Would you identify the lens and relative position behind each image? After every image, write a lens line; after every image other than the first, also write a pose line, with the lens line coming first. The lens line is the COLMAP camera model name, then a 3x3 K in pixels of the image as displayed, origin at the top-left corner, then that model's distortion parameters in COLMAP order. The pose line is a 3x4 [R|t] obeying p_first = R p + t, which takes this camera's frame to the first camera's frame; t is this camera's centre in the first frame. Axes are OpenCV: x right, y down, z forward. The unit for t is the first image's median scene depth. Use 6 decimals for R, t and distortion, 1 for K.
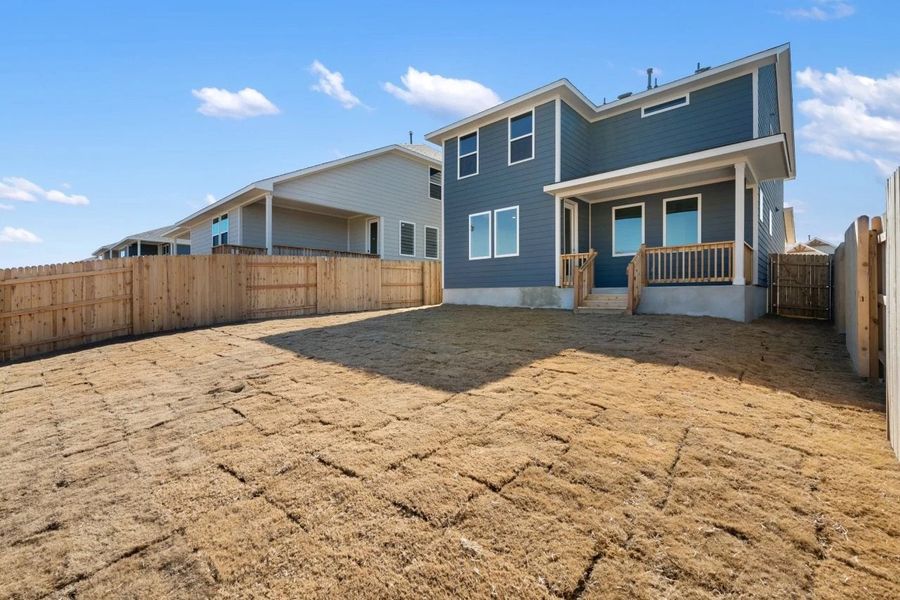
lens RADIAL K [[392.3, 0, 452.8], [0, 392.3, 300.9], [0, 0, 1]] dist [0.001674, 0.000579]
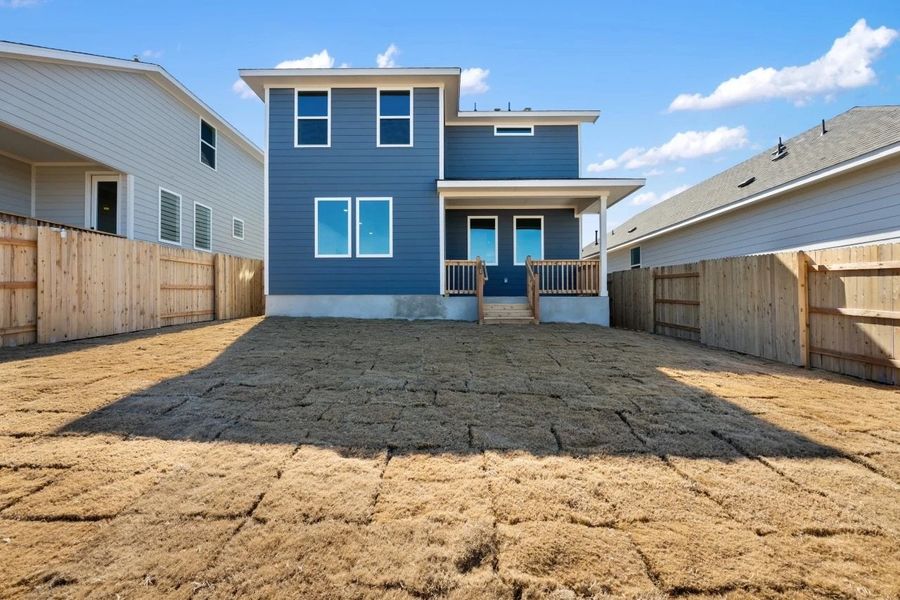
lens RADIAL K [[392.3, 0, 452.8], [0, 392.3, 300.9], [0, 0, 1]] dist [0.001674, 0.000579]
pose [[0.740777, 0.003428, 0.671743, -0.292862], [0.007573, 0.999881, -0.013453, -0.009872], [-0.671709, 0.015053, 0.740663, 0.291496]]
